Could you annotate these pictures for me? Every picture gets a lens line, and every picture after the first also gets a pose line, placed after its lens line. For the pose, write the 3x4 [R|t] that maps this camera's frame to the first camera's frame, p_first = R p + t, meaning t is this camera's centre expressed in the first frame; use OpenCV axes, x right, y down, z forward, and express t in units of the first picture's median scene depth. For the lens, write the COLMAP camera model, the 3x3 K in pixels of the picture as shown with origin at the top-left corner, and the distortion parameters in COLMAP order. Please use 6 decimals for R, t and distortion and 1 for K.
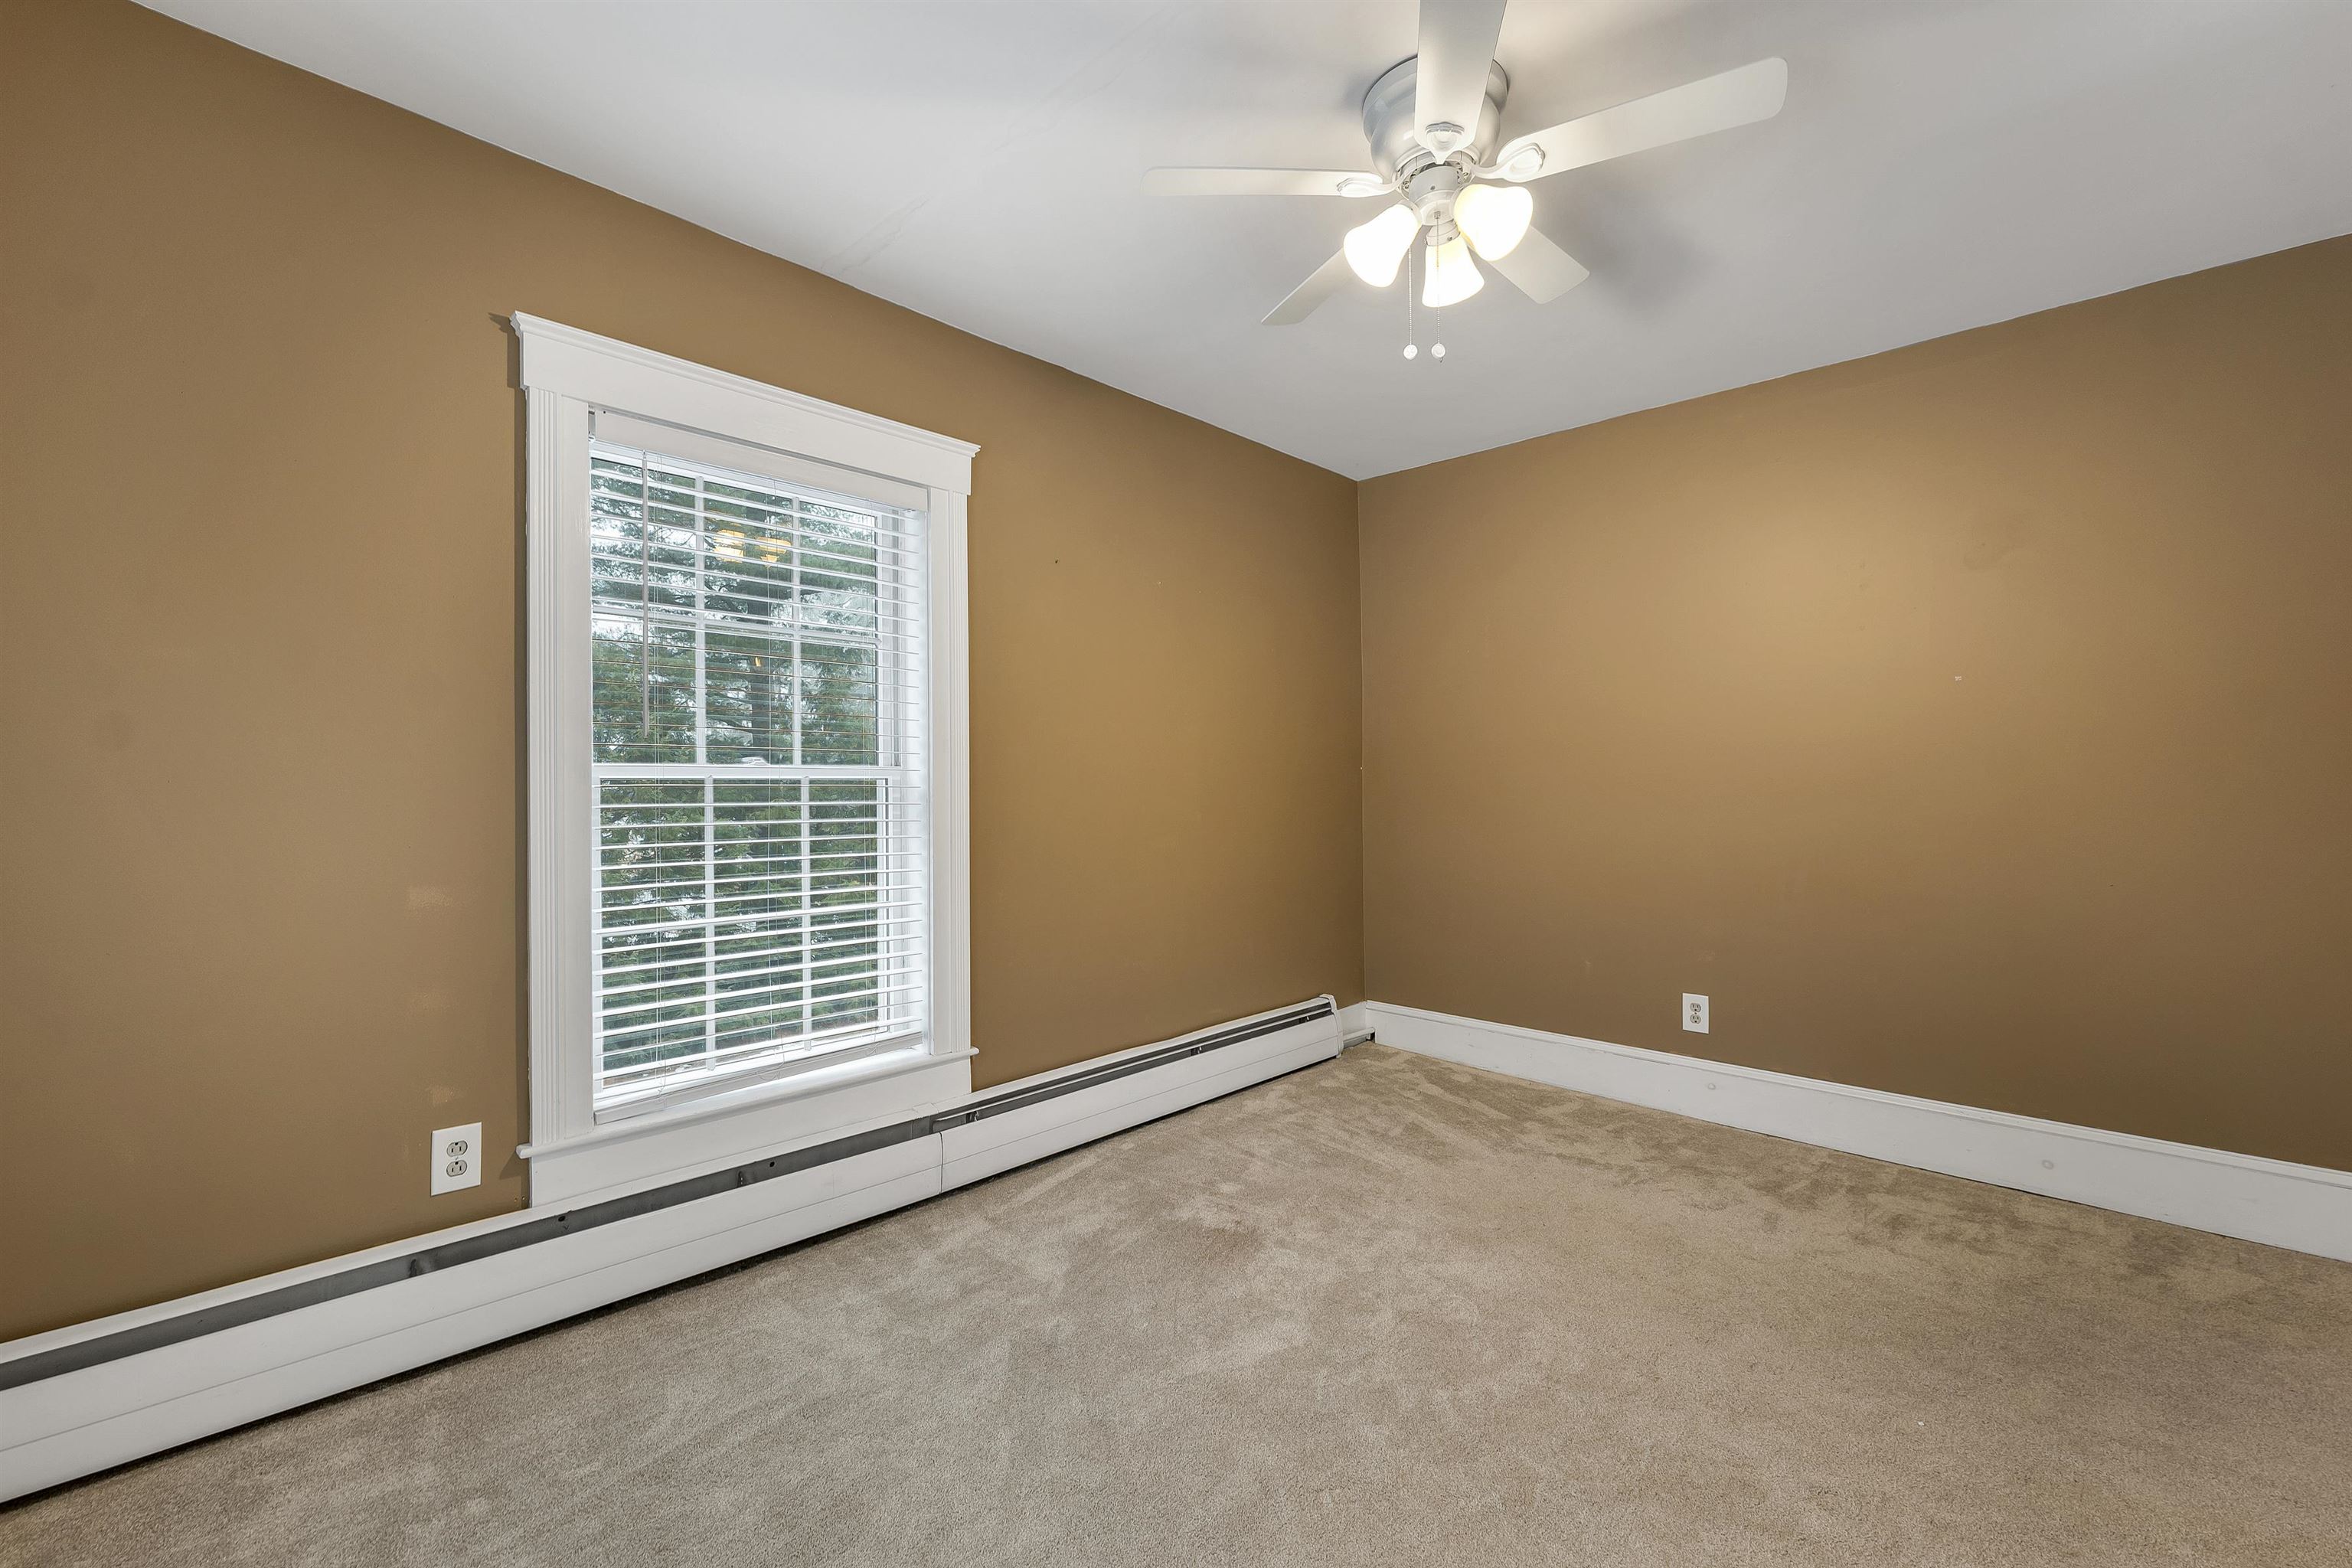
lens RADIAL K [[968.0, 0, 1170.6], [0, 968.0, 782.3], [0, 0, 1]] dist [-0.001369, 0.000183]
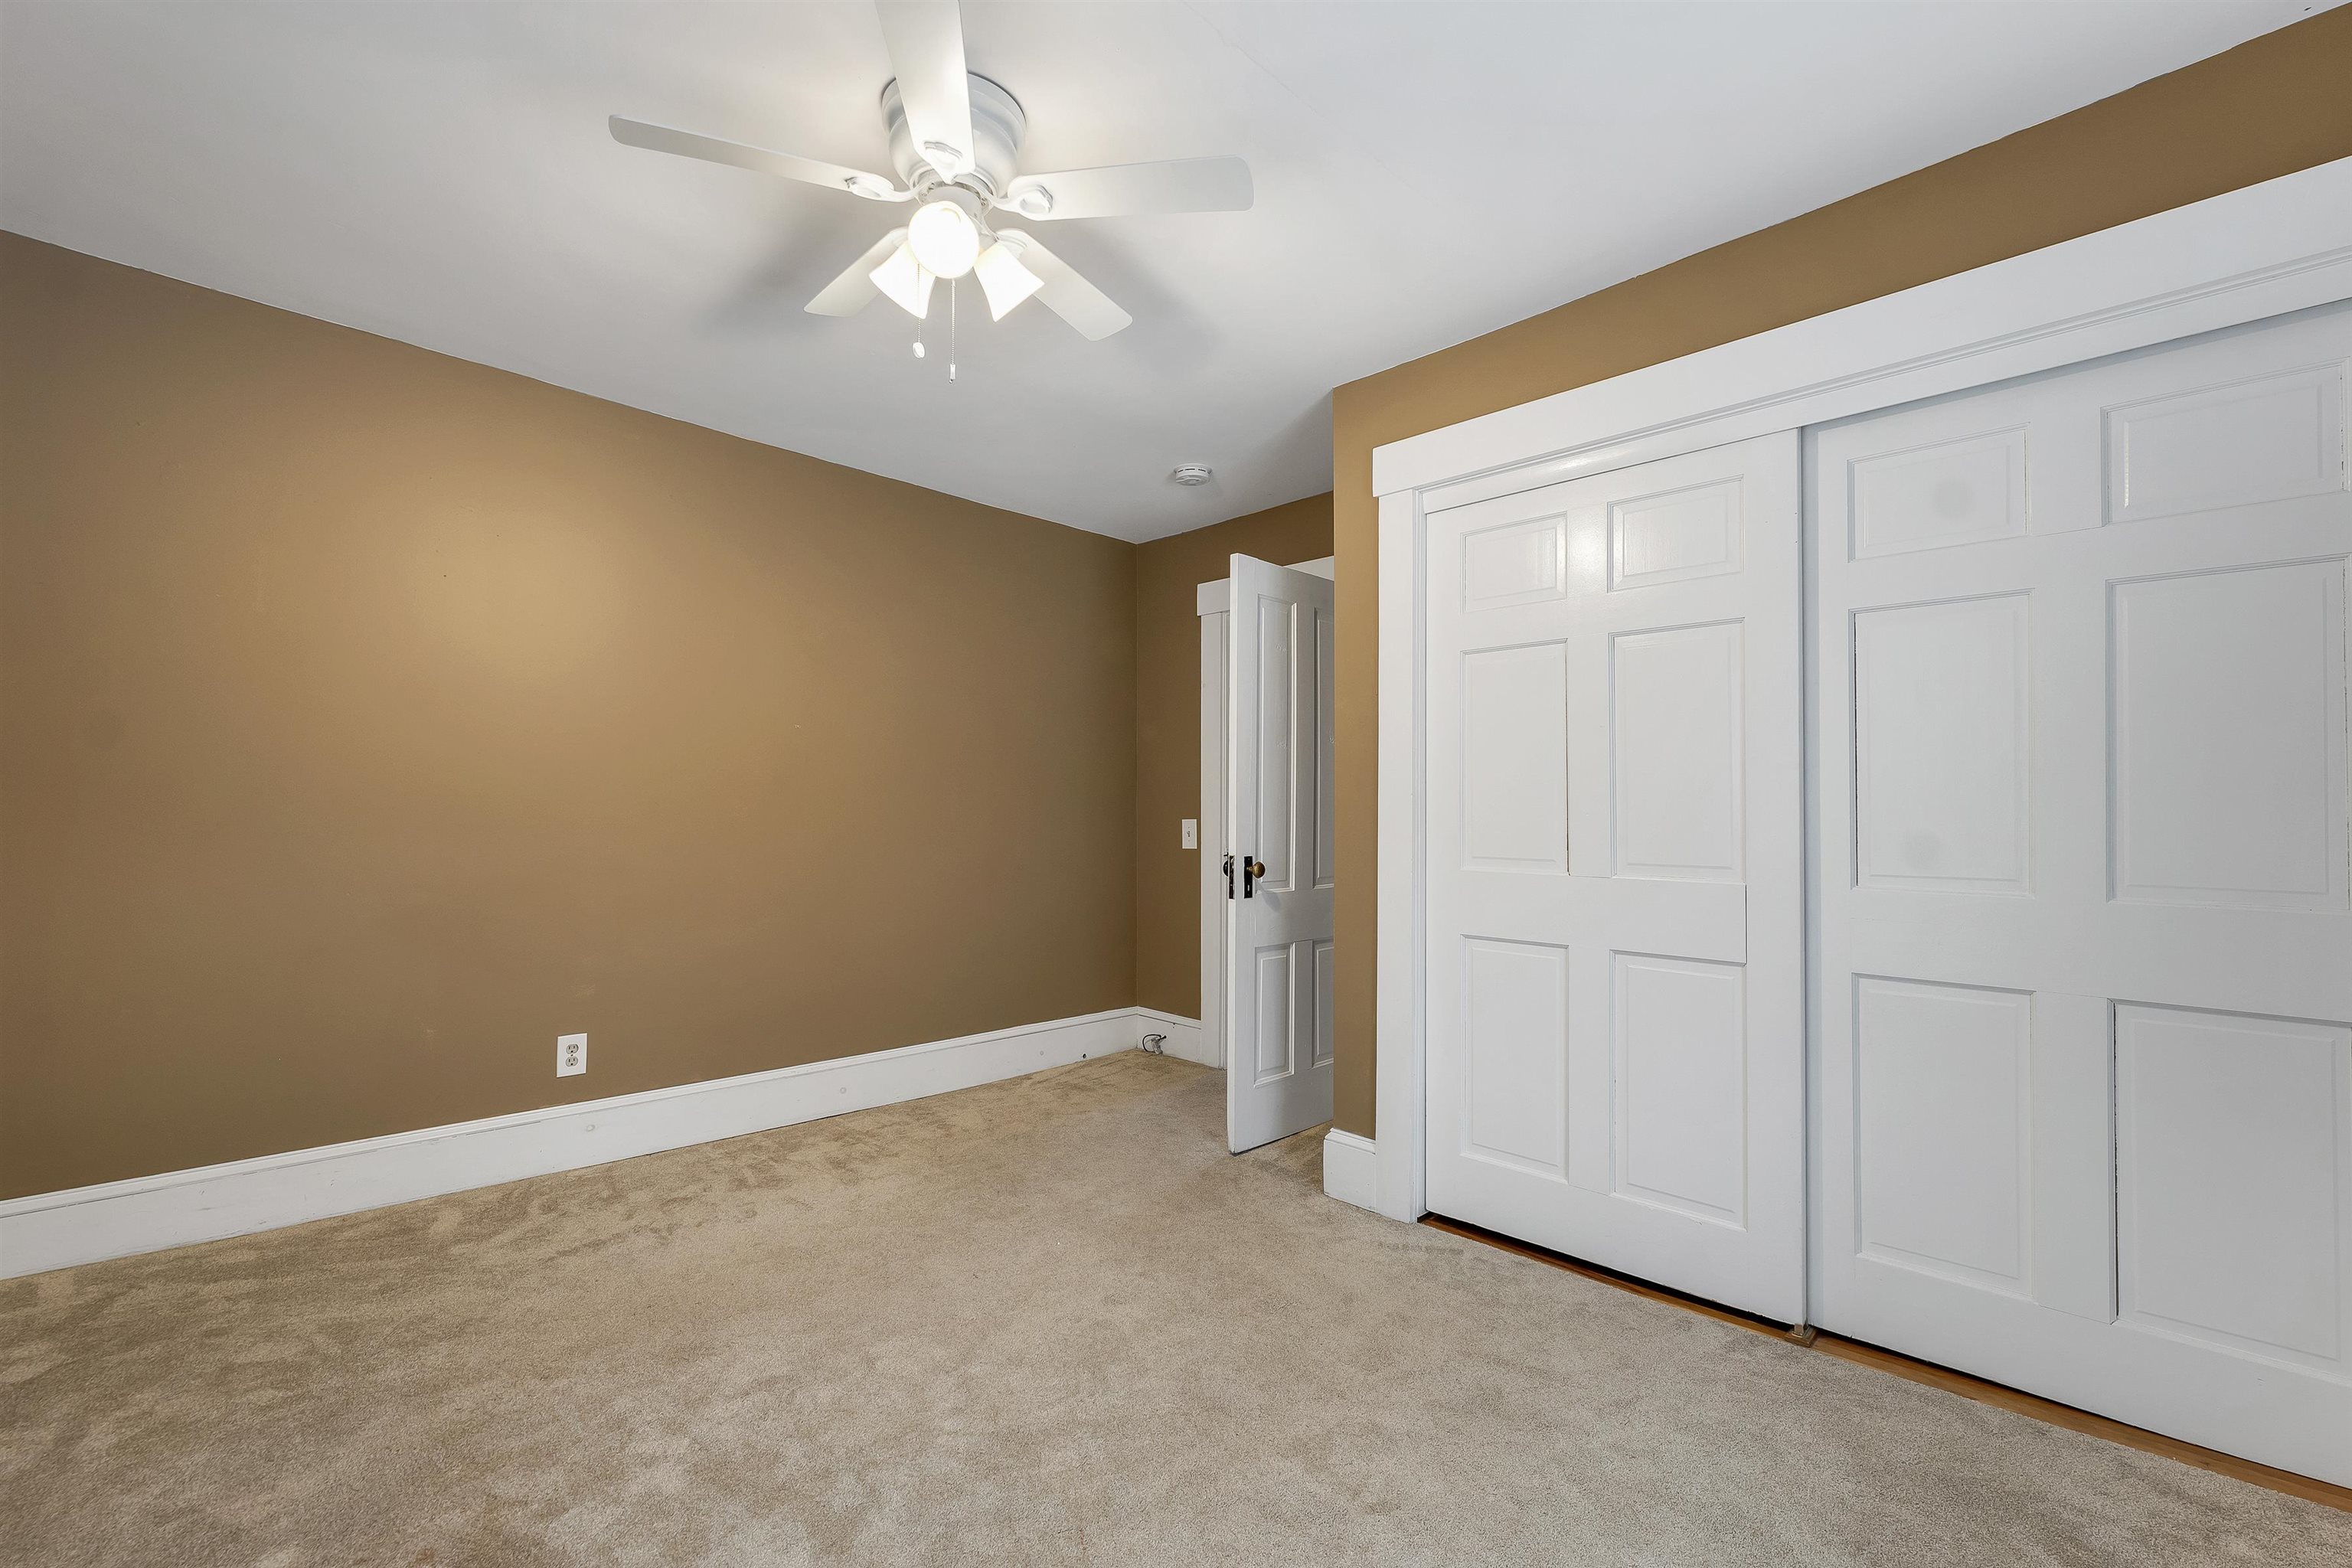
lens RADIAL K [[968.0, 0, 1182.3], [0, 968.0, 786.2], [0, 0, 1]] dist [-0.001369, 0.000183]
pose [[0.044466, 0.031346, 0.998519, -0.450785], [-0.013043, 0.999441, -0.030794, 0.001765], [-0.998926, -0.011654, 0.044850, 0.466128]]
